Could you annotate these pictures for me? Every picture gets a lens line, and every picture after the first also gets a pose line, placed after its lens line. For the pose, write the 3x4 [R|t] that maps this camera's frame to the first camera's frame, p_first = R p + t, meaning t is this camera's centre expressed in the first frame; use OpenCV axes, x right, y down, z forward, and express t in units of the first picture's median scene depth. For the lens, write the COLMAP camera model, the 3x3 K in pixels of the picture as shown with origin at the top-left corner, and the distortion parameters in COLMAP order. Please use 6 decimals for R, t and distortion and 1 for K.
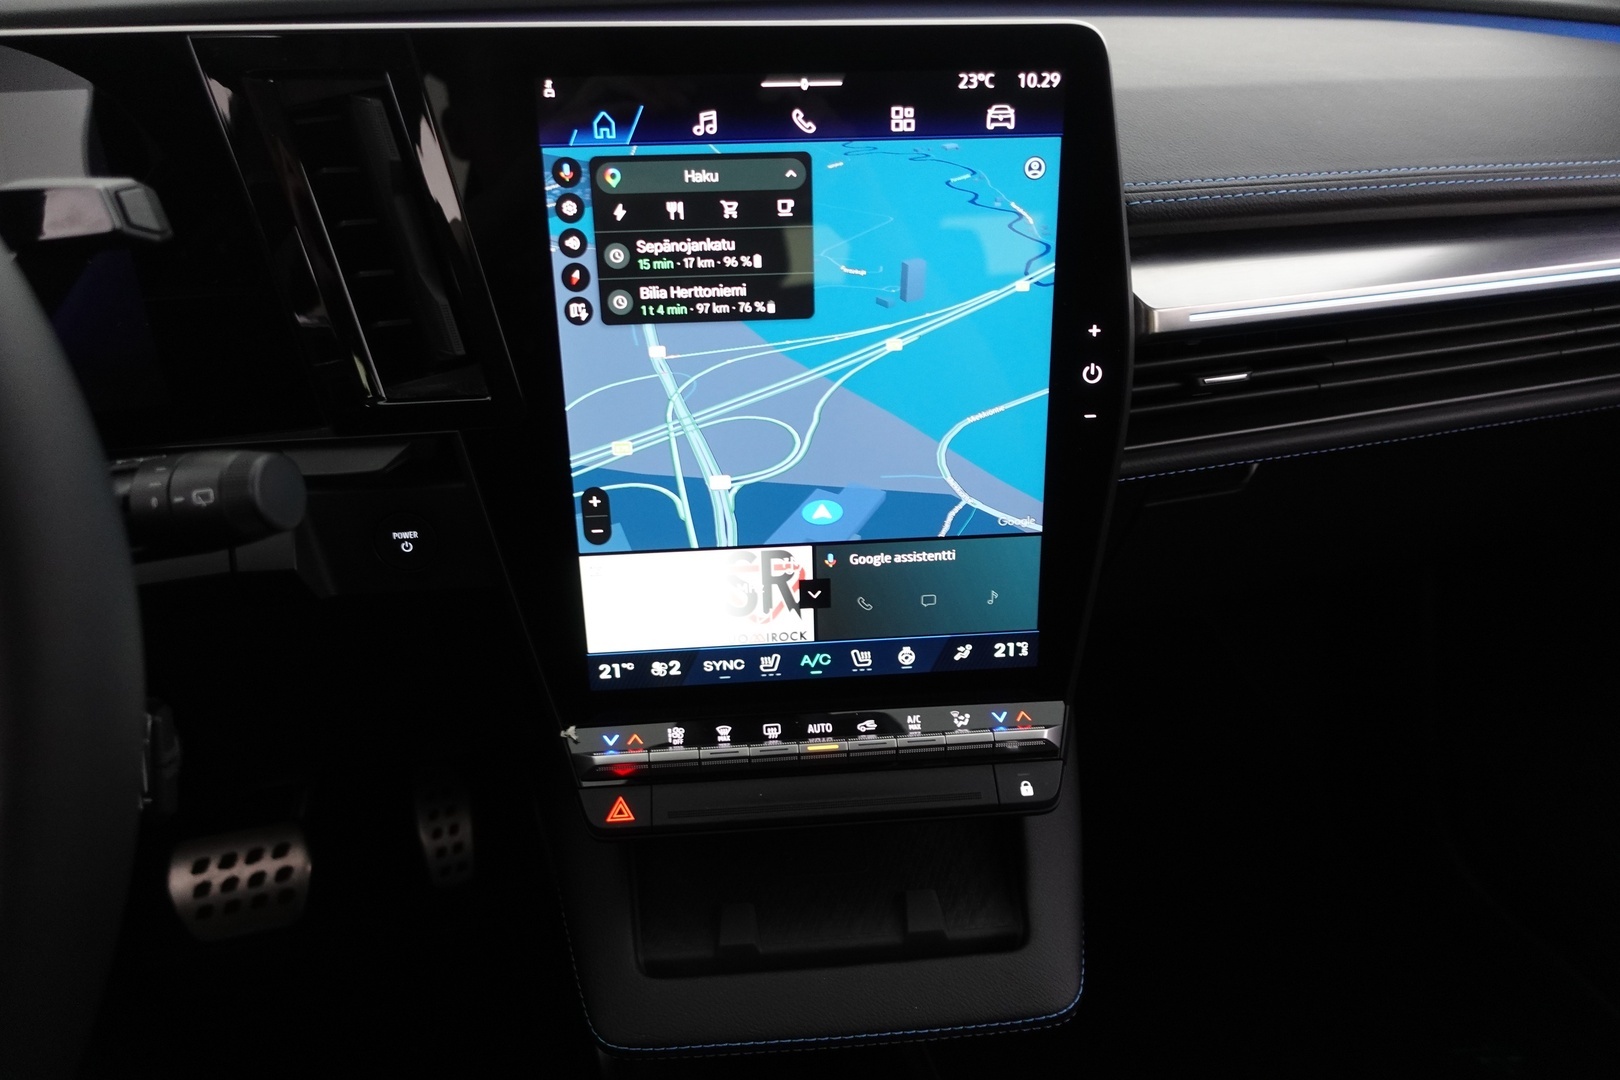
lens RADIAL K [[1080.6, 0, 806.6], [0, 1080.6, 533.1], [0, 0, 1]] dist [-0.022677, 0.008497]
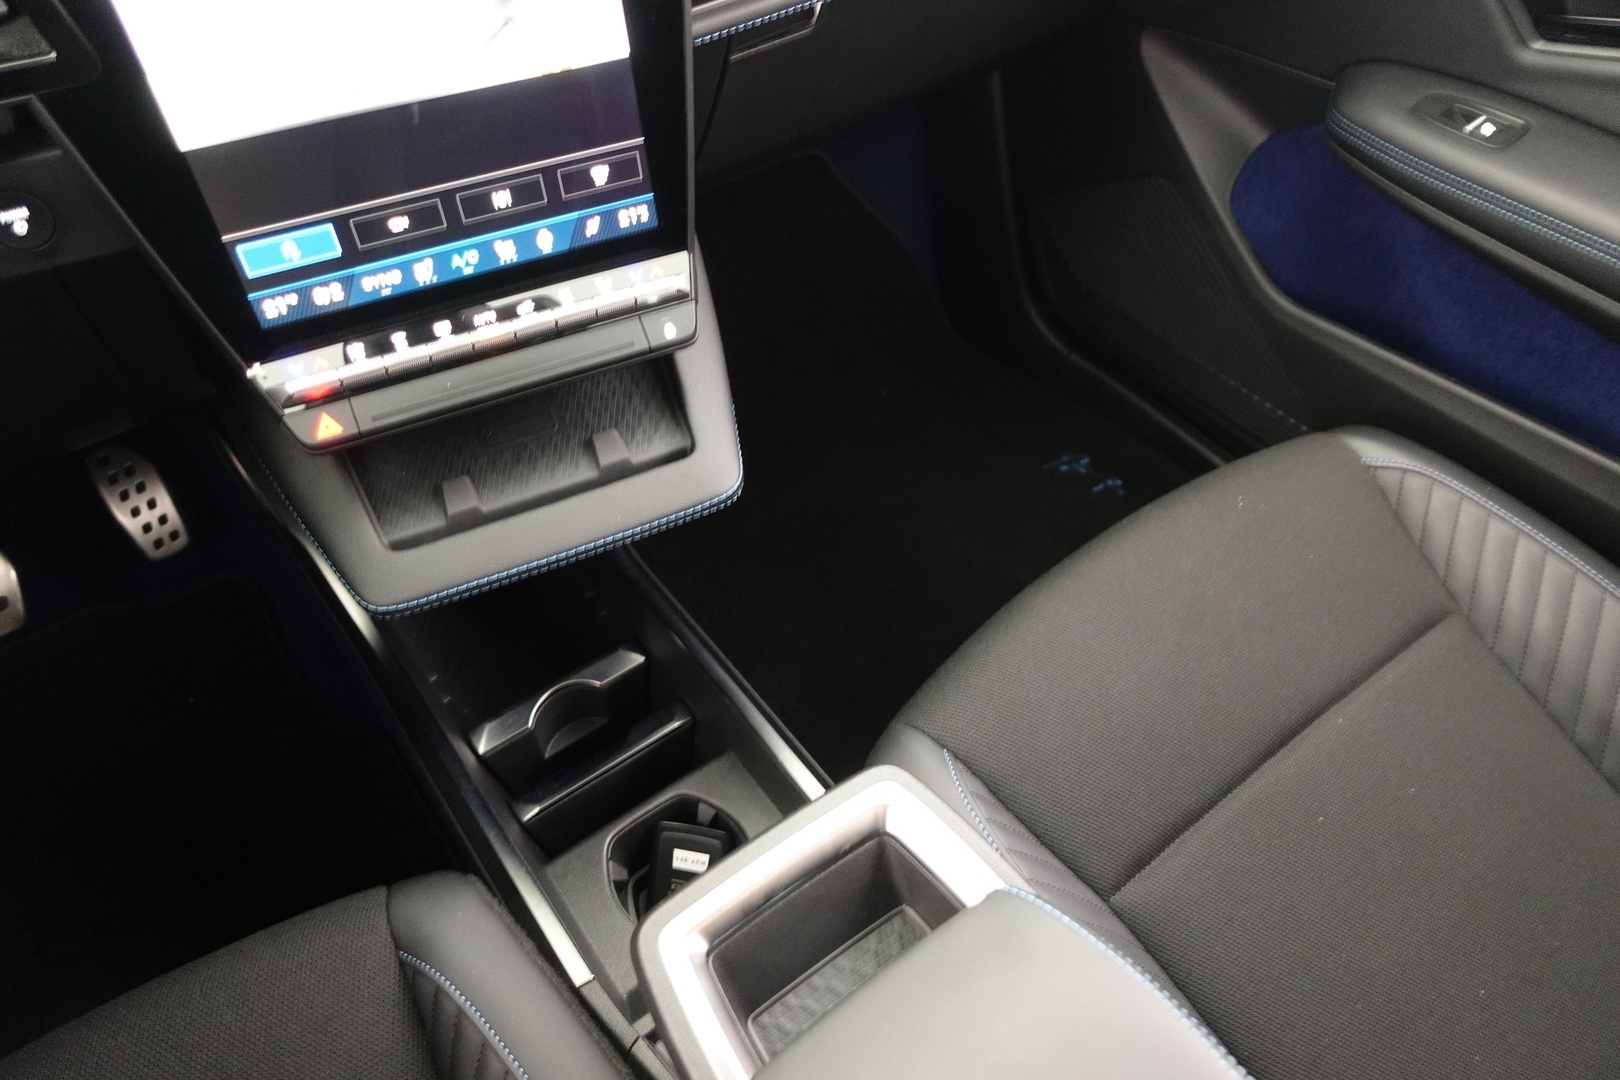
lens RADIAL K [[1080.6, 0, 811.5], [0, 1080.6, 534.1], [0, 0, 1]] dist [-0.022677, 0.008497]
pose [[0.934832, -0.259982, 0.241864, 0.000531], [0.149233, 0.905712, 0.396756, -0.012555], [-0.322208, -0.334806, 0.885487, -0.199531]]
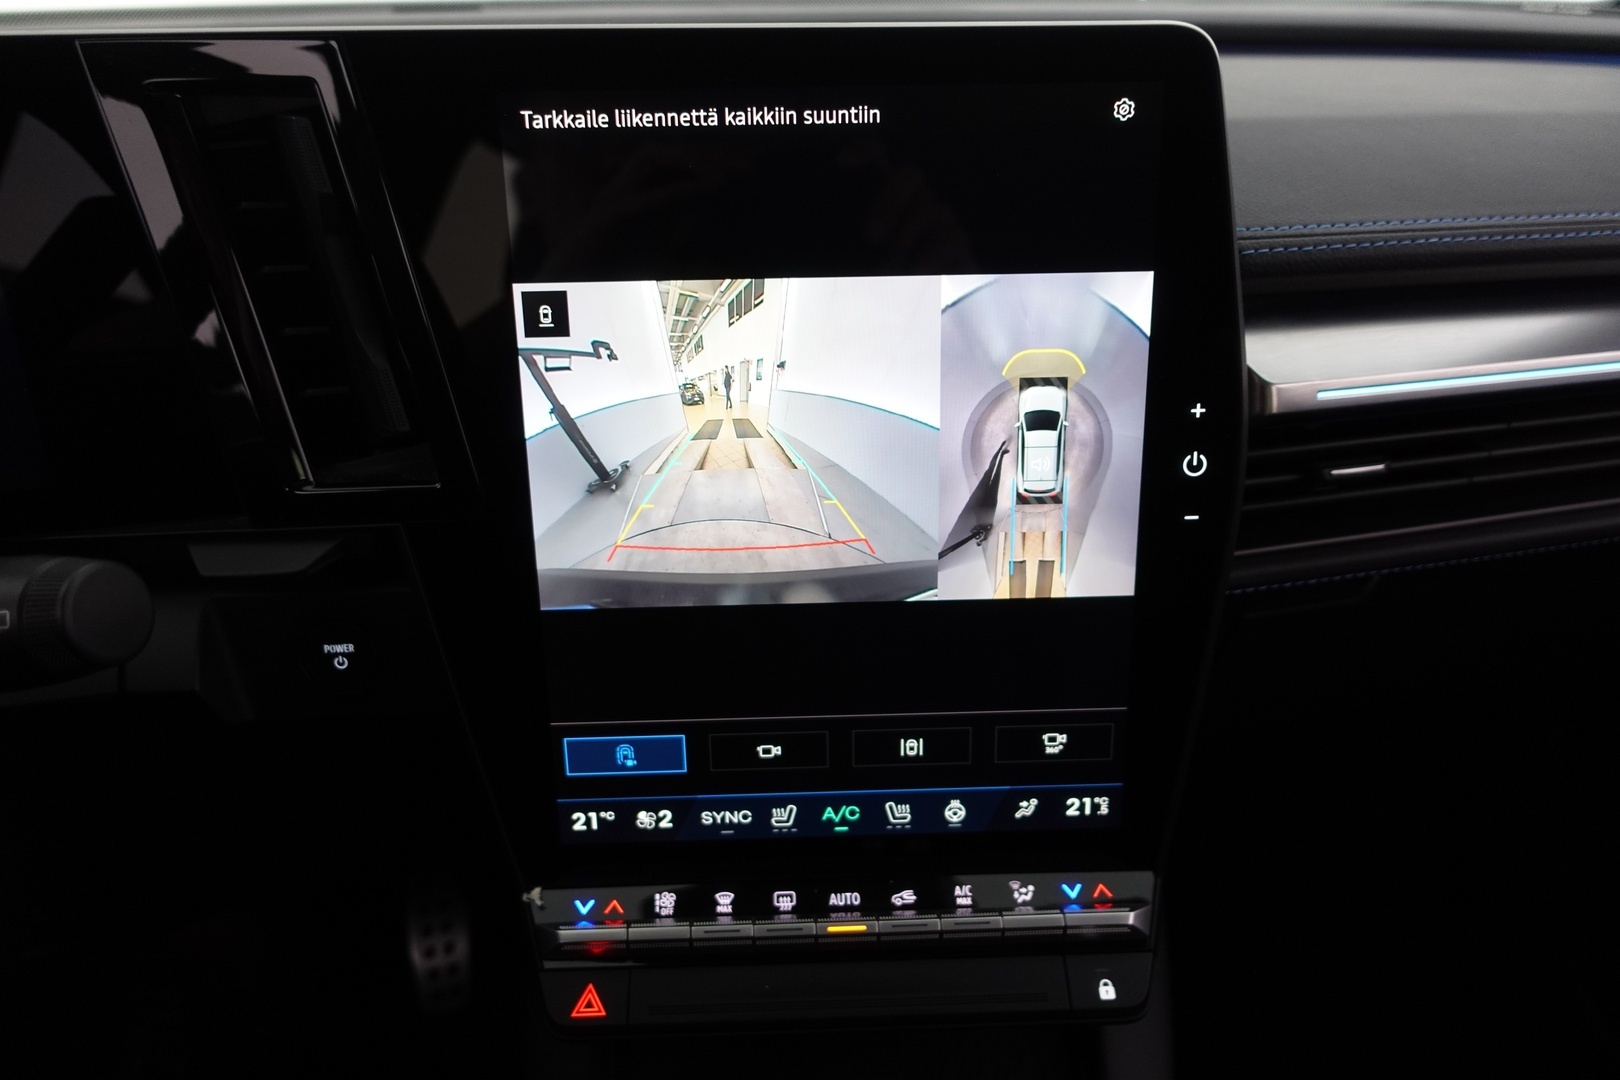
lens RADIAL K [[1080.6, 0, 805.0], [0, 1080.6, 536.5], [0, 0, 1]] dist [-0.022677, 0.008497]
pose [[0.998563, 0.017153, -0.050763, 0.019225], [-0.020306, 0.997853, -0.062259, -0.037513], [0.049586, 0.063201, 0.996768, 0.190894]]
